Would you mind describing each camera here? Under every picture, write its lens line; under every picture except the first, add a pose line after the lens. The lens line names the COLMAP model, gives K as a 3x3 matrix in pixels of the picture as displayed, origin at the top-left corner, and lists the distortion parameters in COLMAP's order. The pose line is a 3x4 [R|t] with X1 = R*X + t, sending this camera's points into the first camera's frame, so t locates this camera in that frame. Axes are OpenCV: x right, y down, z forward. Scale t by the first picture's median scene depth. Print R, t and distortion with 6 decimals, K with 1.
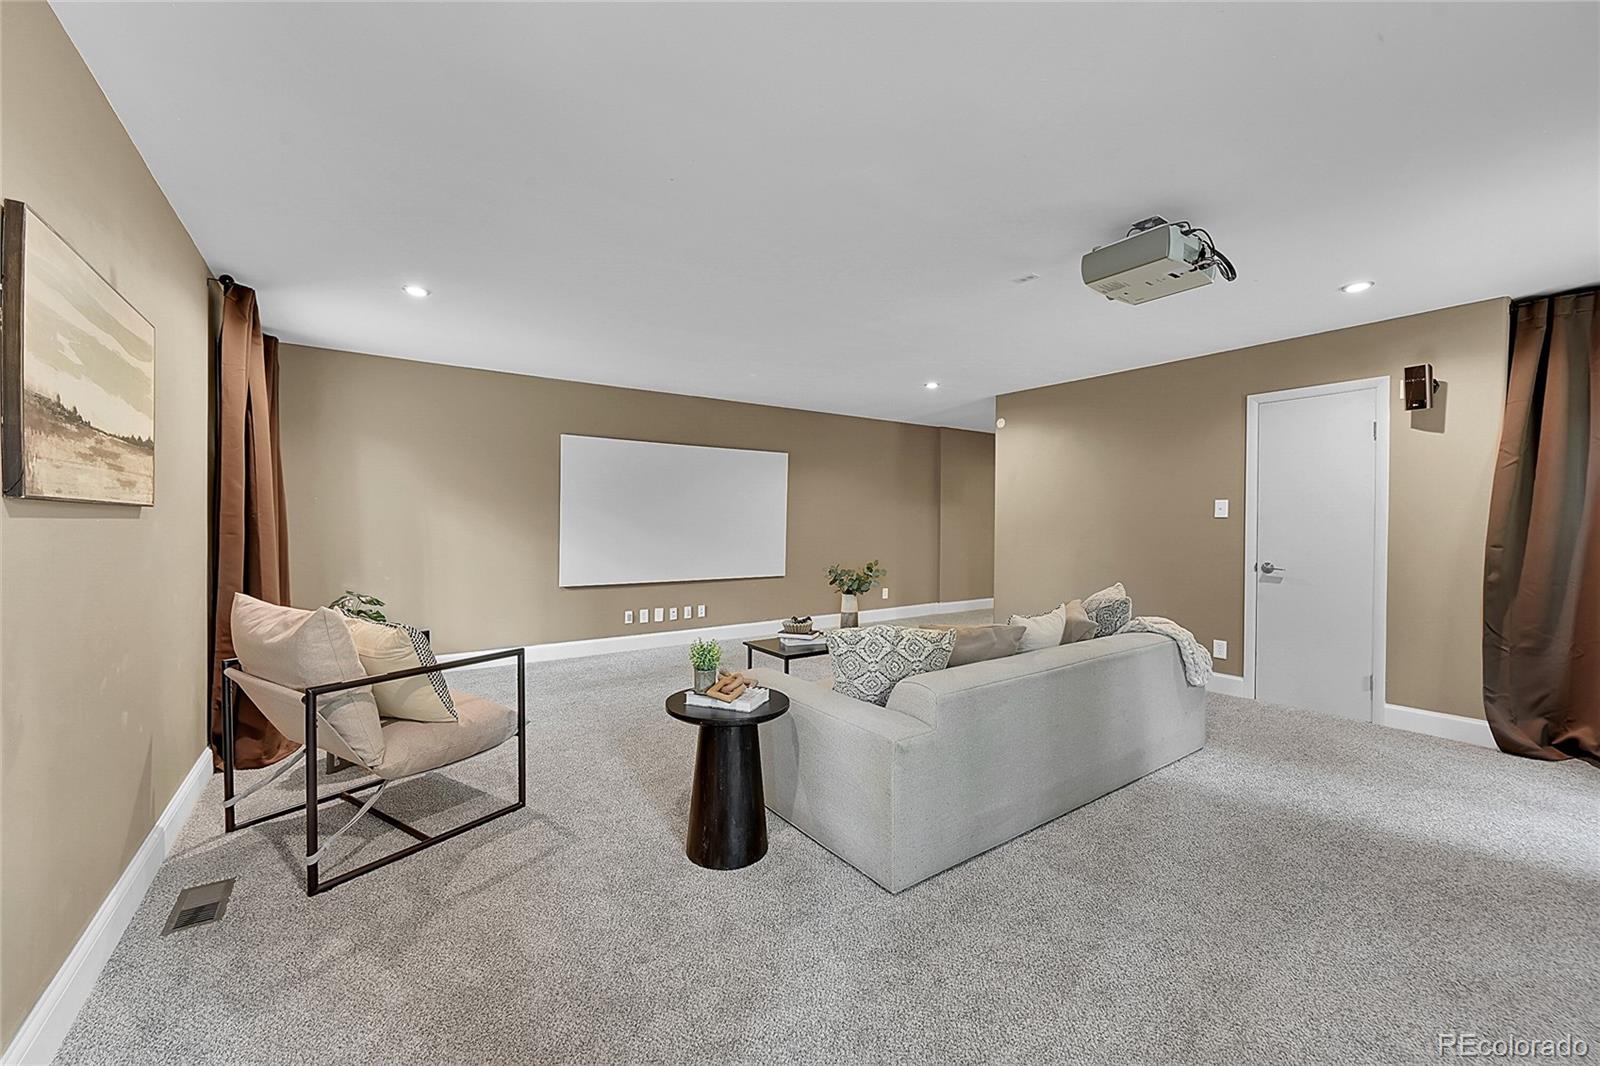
lens RADIAL K [[628.7, 0, 800.0], [0, 628.7, 528.8], [0, 0, 1]] dist [-0.002817, -0.000147]
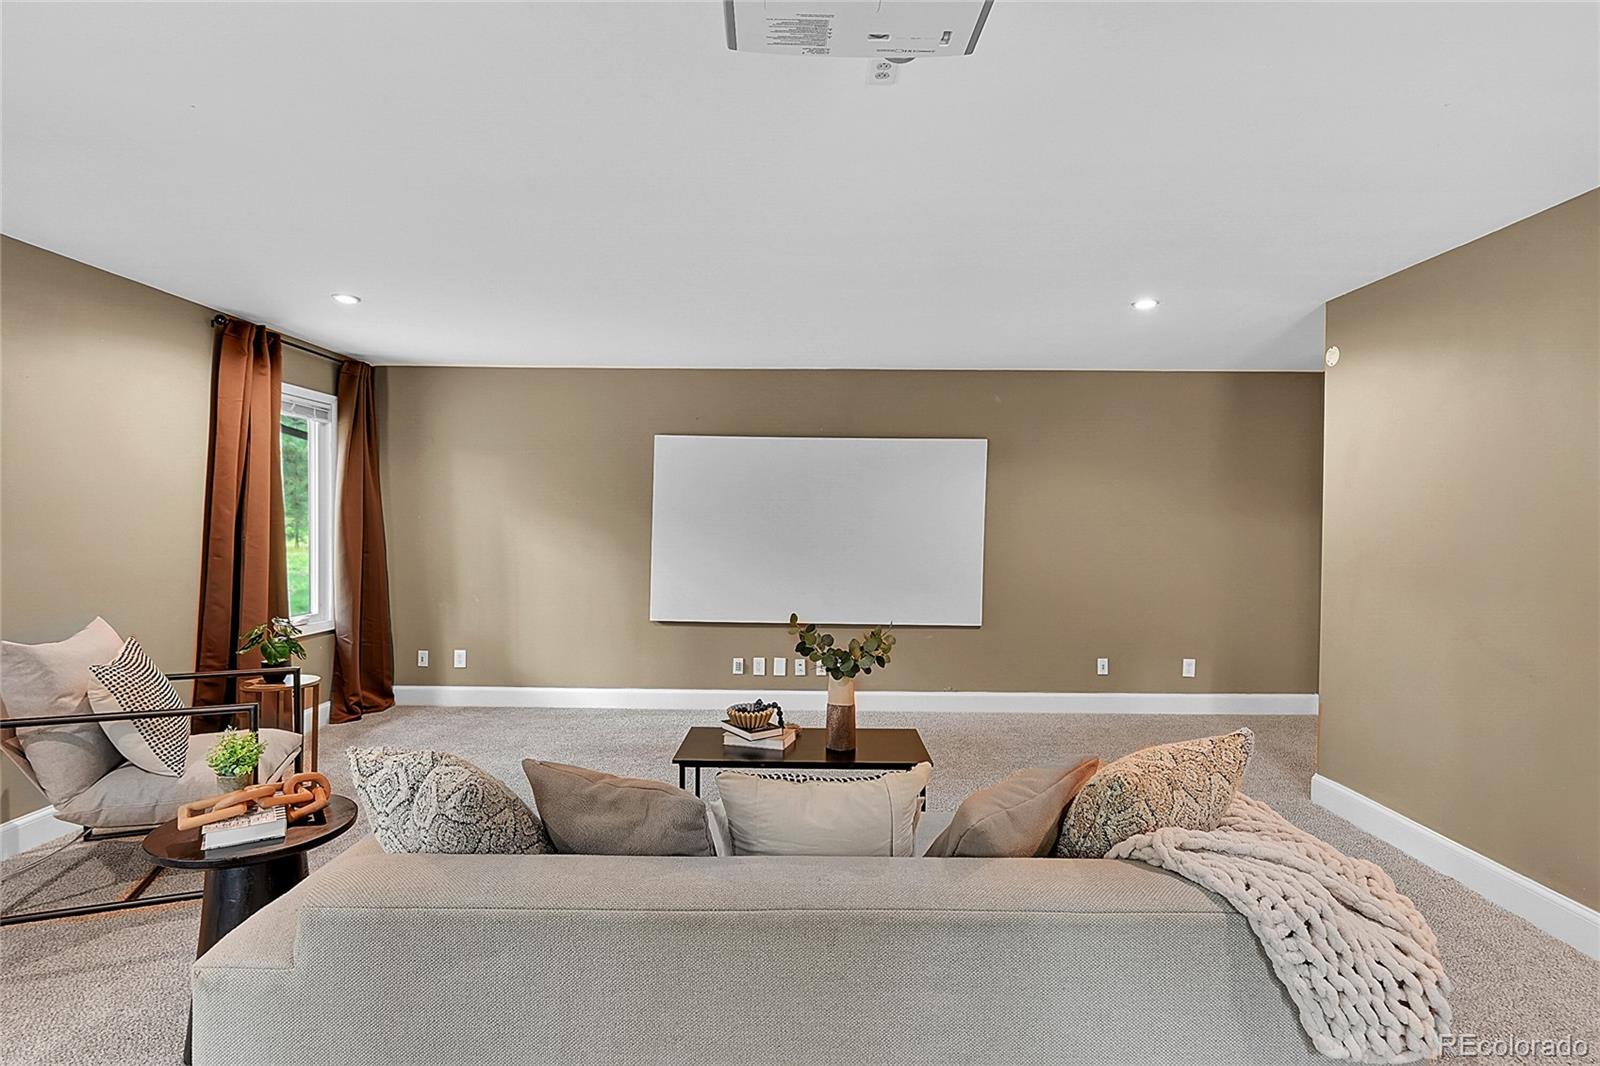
lens RADIAL K [[790.9, 0, 799.7], [0, 790.9, 527.6], [0, 0, 1]] dist [-0.005150, -0.000290]
pose [[0.811153, 0.005545, -0.584807, 0.361125], [-0.012069, 0.999901, -0.007260, -0.023180], [0.584709, 0.012947, 0.811140, 0.259537]]
